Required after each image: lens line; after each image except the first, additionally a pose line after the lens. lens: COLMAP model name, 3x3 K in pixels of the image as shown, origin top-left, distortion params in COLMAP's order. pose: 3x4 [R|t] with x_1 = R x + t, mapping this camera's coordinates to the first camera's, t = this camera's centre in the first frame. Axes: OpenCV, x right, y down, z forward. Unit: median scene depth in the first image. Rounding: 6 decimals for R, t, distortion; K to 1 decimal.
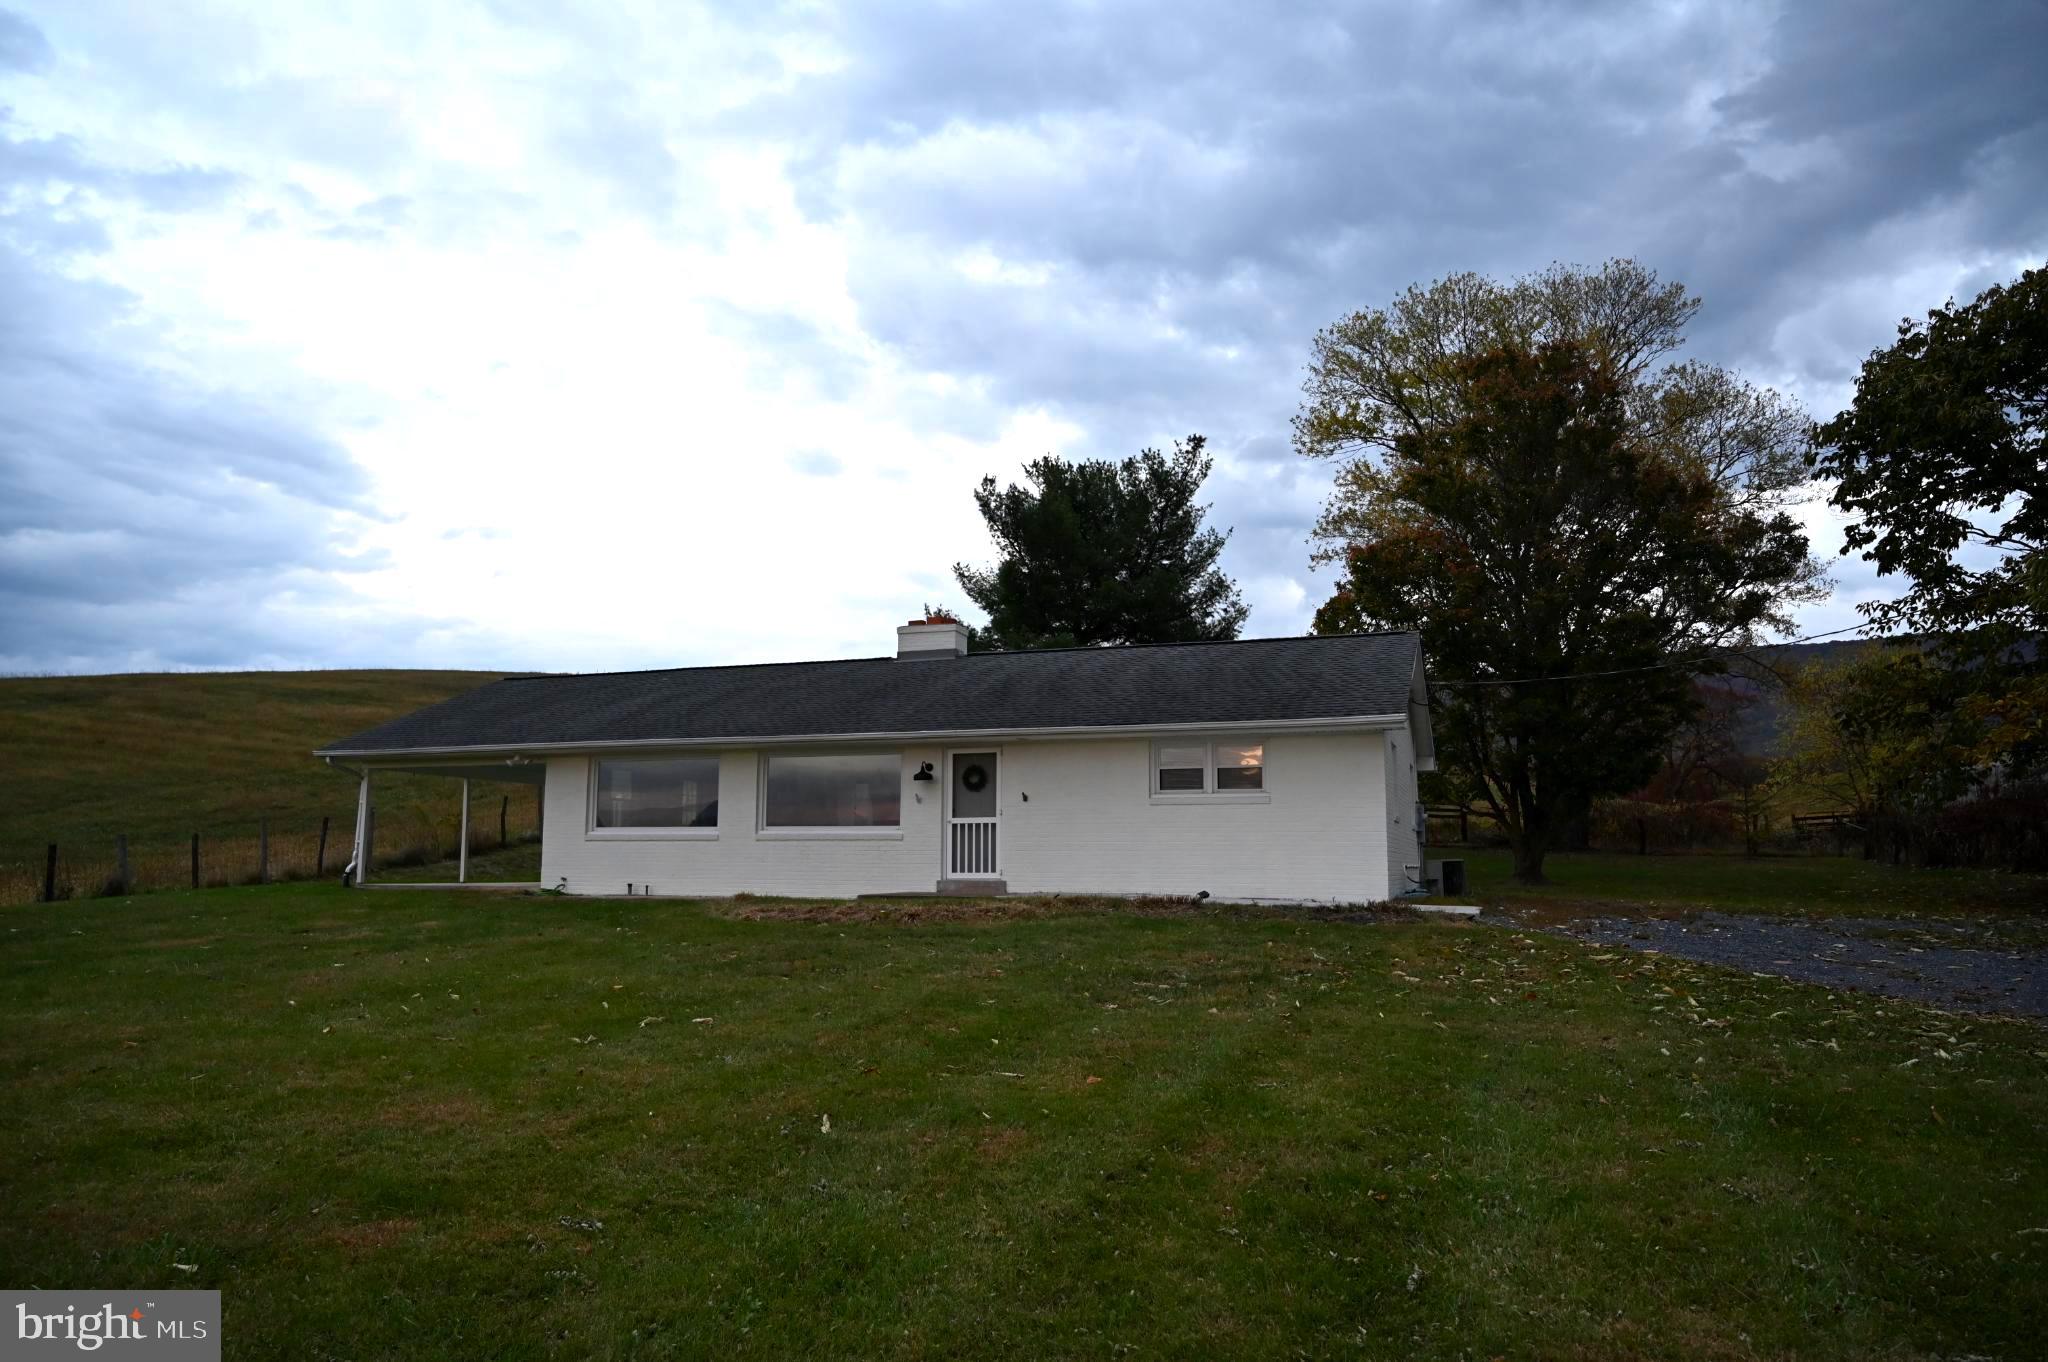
lens RADIAL K [[1364.2, 0, 1021.6], [0, 1364.2, 682.8], [0, 0, 1]] dist [-0.013021, 0.002442]
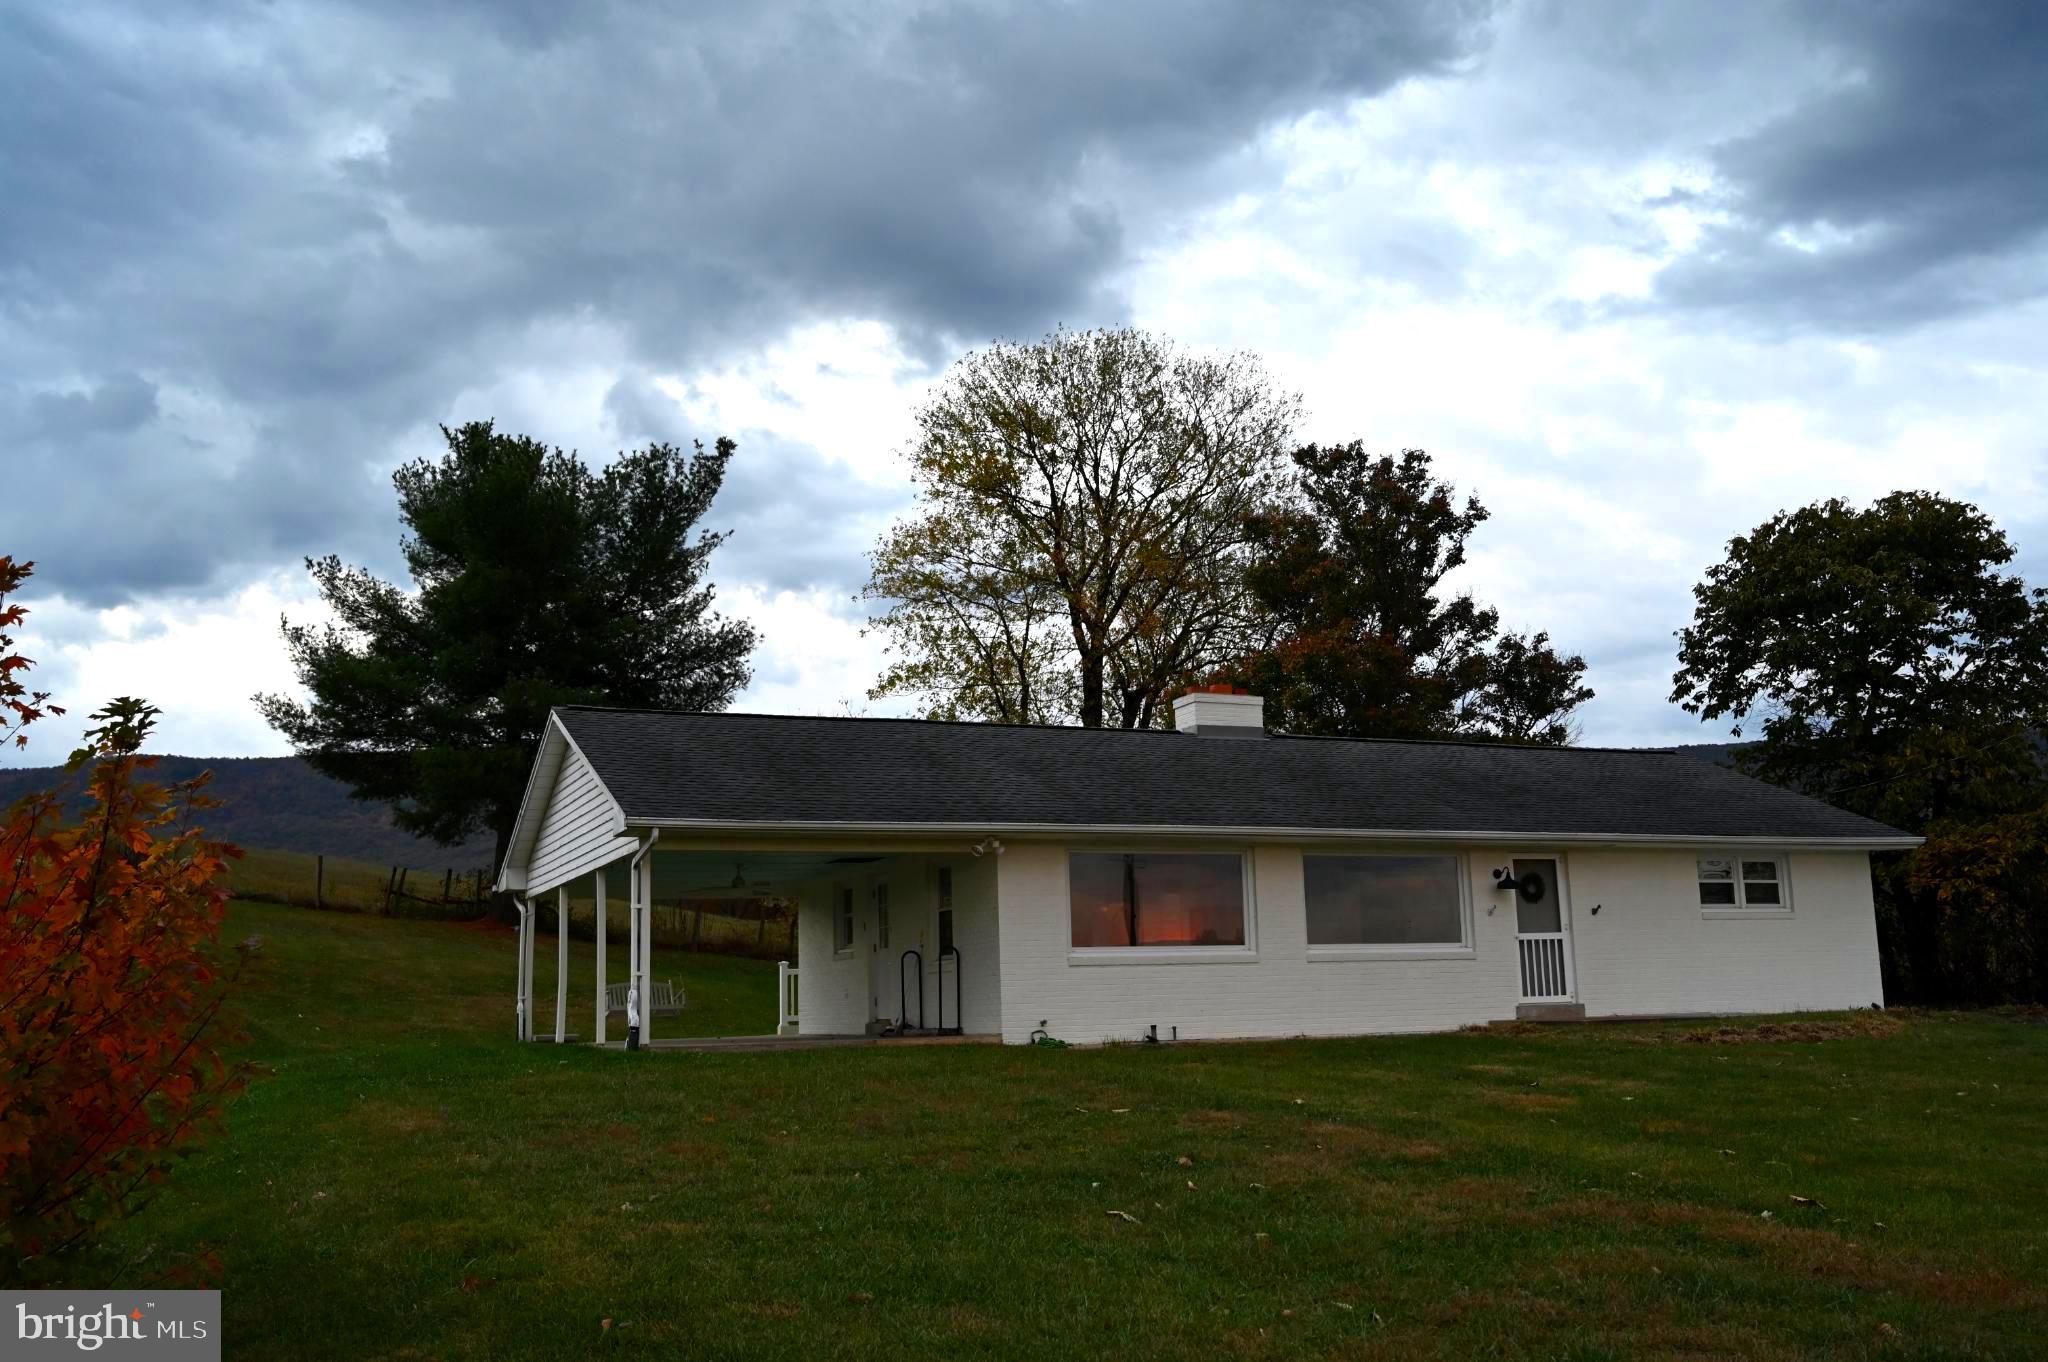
lens RADIAL K [[1802.7, 0, 1031.9], [0, 1802.7, 676.3], [0, 0, 1]] dist [-0.013961, 0.023179]
pose [[0.725784, 0.101122, 0.680450, -1.074844], [-0.065527, 0.994802, -0.077945, 0.046463], [-0.684795, 0.011984, 0.728637, 0.379075]]
